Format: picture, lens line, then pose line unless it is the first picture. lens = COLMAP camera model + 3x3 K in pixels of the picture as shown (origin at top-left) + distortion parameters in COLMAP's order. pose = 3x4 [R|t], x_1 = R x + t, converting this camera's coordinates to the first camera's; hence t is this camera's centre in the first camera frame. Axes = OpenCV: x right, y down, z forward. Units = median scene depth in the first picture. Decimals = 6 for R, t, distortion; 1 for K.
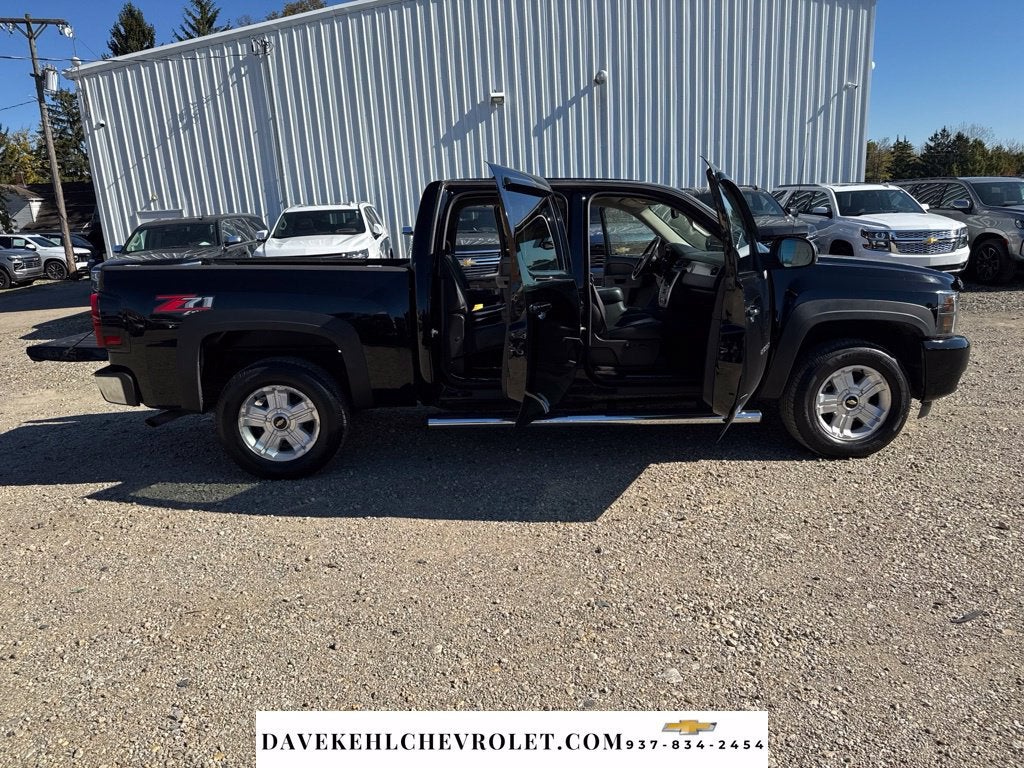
lens RADIAL K [[714.8, 0, 510.8], [0, 714.8, 387.9], [0, 0, 1]] dist [0.015585, -0.021523]
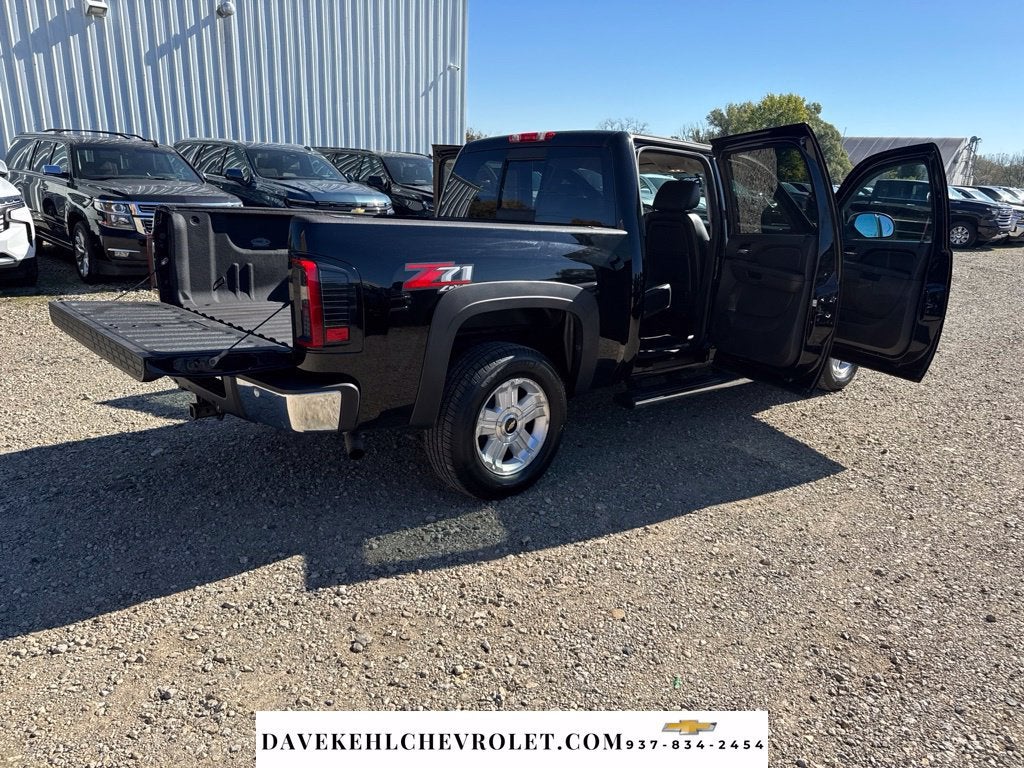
lens RADIAL K [[710.4, 0, 512.0], [0, 710.4, 384.0], [0, 0, 1]] dist [0.029961, -0.043958]
pose [[0.771911, -0.108014, 0.626487, -0.907620], [0.079421, 0.994125, 0.073543, -0.061397], [-0.630750, -0.007013, 0.775955, 0.442968]]
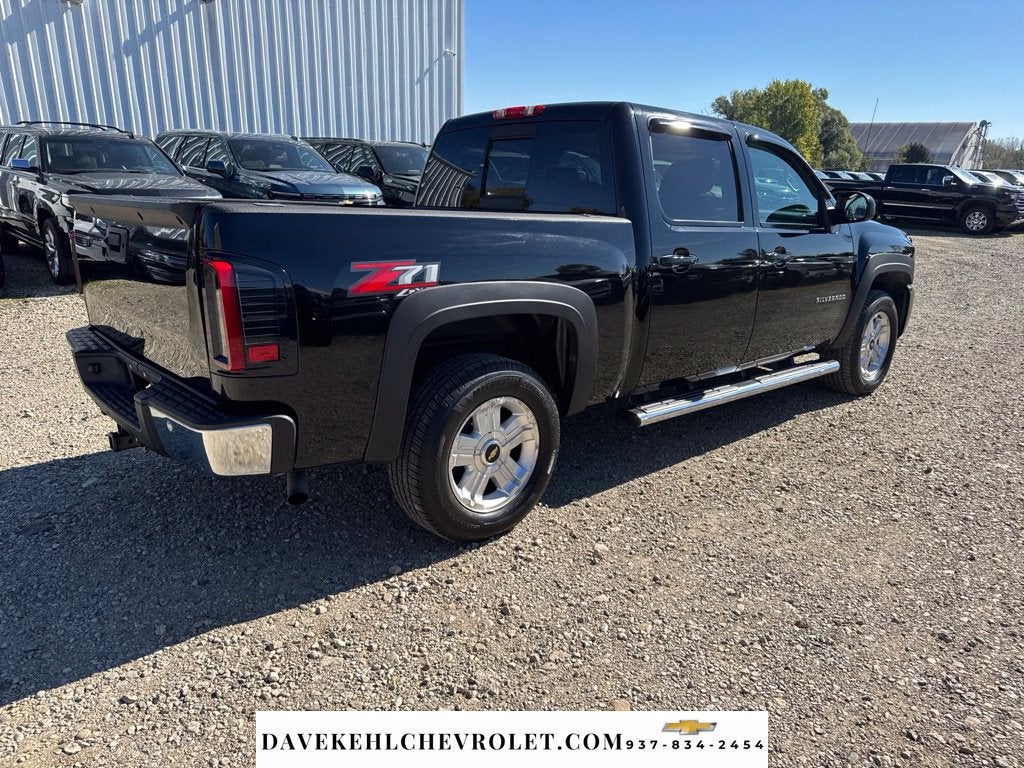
lens RADIAL K [[714.8, 0, 510.8], [0, 714.8, 387.9], [0, 0, 1]] dist [0.015585, -0.021523]
pose [[0.776448, -0.126148, 0.617426, -0.797477], [0.091503, 0.991945, 0.087597, -0.076501], [-0.623502, -0.011518, 0.781737, 0.535686]]
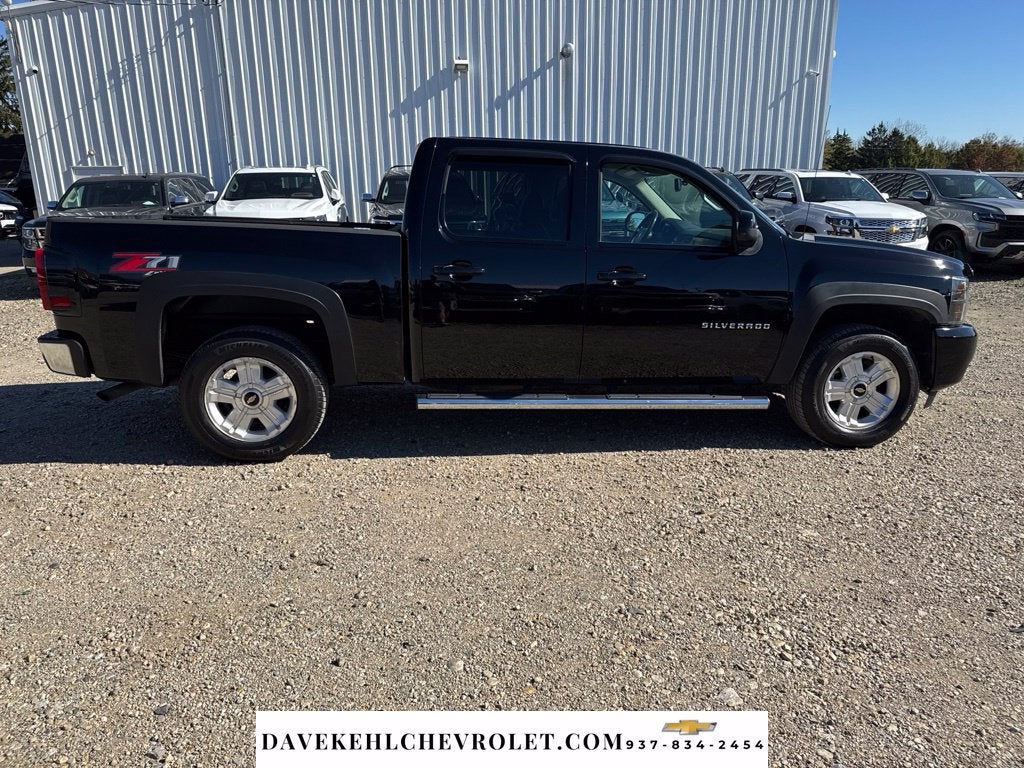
lens RADIAL K [[717.6, 0, 509.0], [0, 717.6, 378.0], [0, 0, 1]] dist [-0.001009, -0.001881]
pose [[0.996922, 0.023034, 0.074943, -0.076530], [-0.024421, 0.999546, 0.017652, -0.001919], [-0.074502, -0.019428, 0.997032, 0.086326]]
